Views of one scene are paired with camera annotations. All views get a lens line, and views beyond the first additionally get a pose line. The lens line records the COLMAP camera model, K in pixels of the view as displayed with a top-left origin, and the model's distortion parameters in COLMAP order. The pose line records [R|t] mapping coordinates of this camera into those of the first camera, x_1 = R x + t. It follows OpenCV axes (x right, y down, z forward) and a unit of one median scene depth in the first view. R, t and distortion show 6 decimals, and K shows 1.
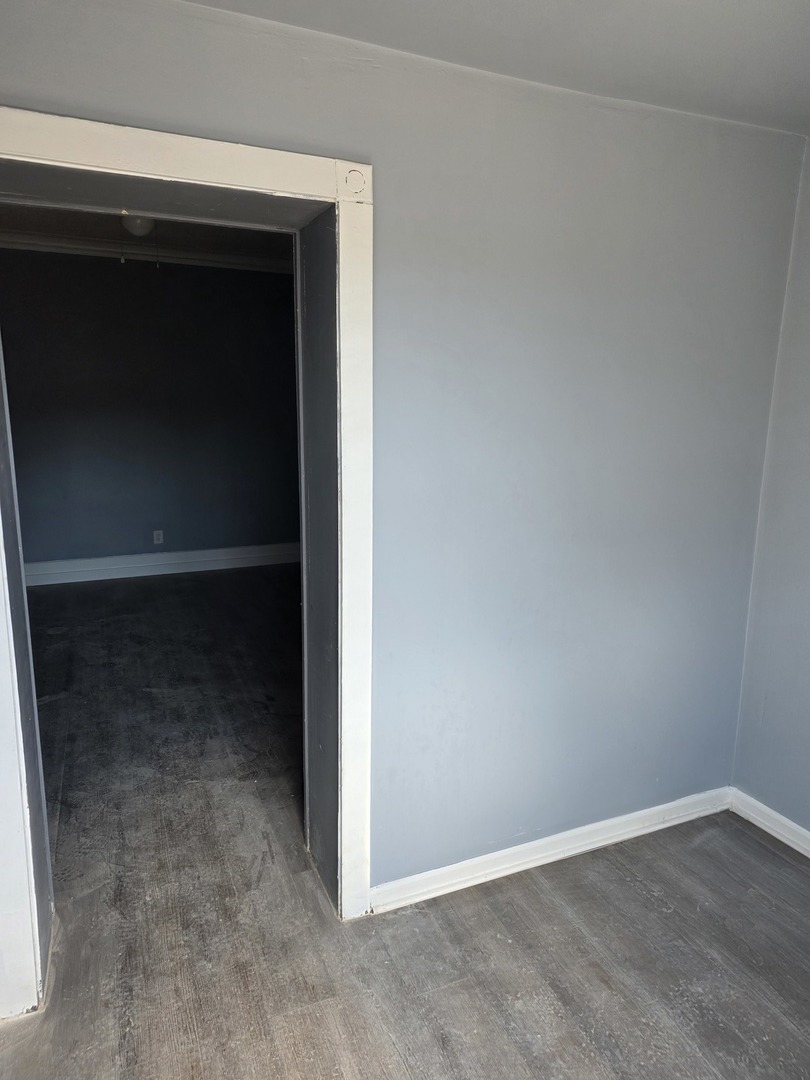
lens RADIAL K [[717.4, 0, 404.3], [0, 717.4, 538.8], [0, 0, 1]] dist [0.027481, -0.002180]
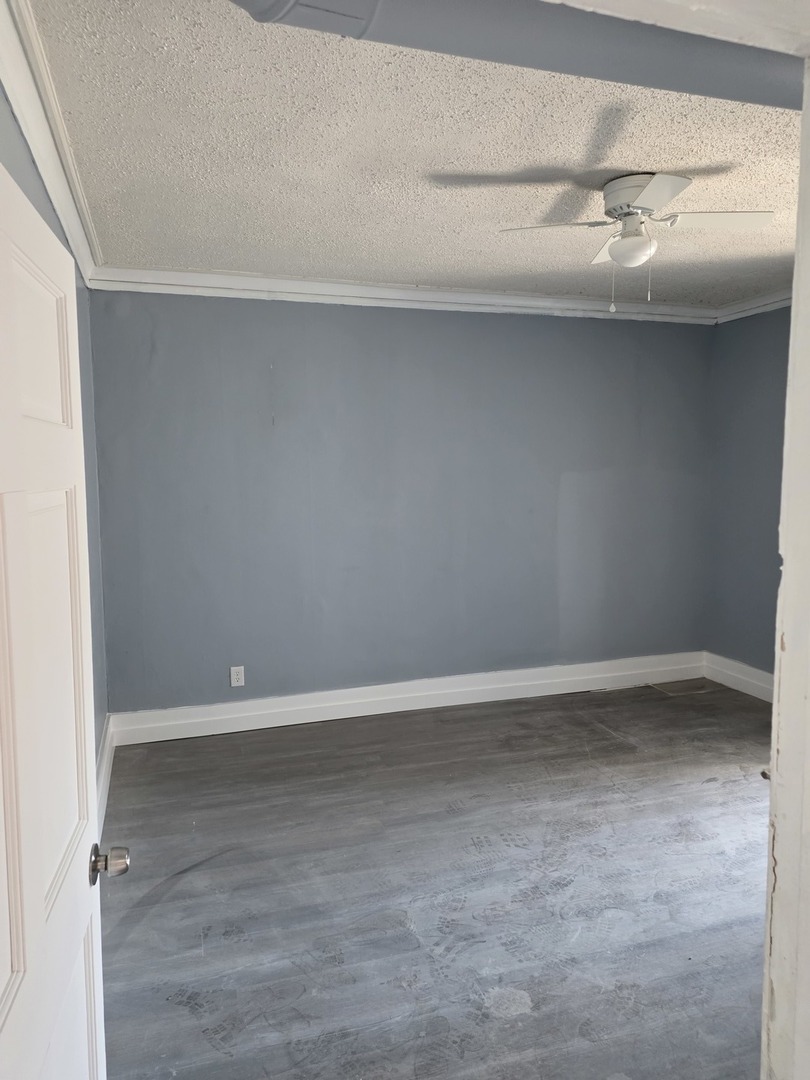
lens RADIAL K [[717.4, 0, 403.7], [0, 717.4, 538.6], [0, 0, 1]] dist [0.027481, -0.002180]
pose [[0.101409, -0.103521, 0.989444, -1.005588], [0.212642, 0.973842, 0.080095, -0.228695], [-0.971854, 0.202275, 0.120769, 1.051112]]
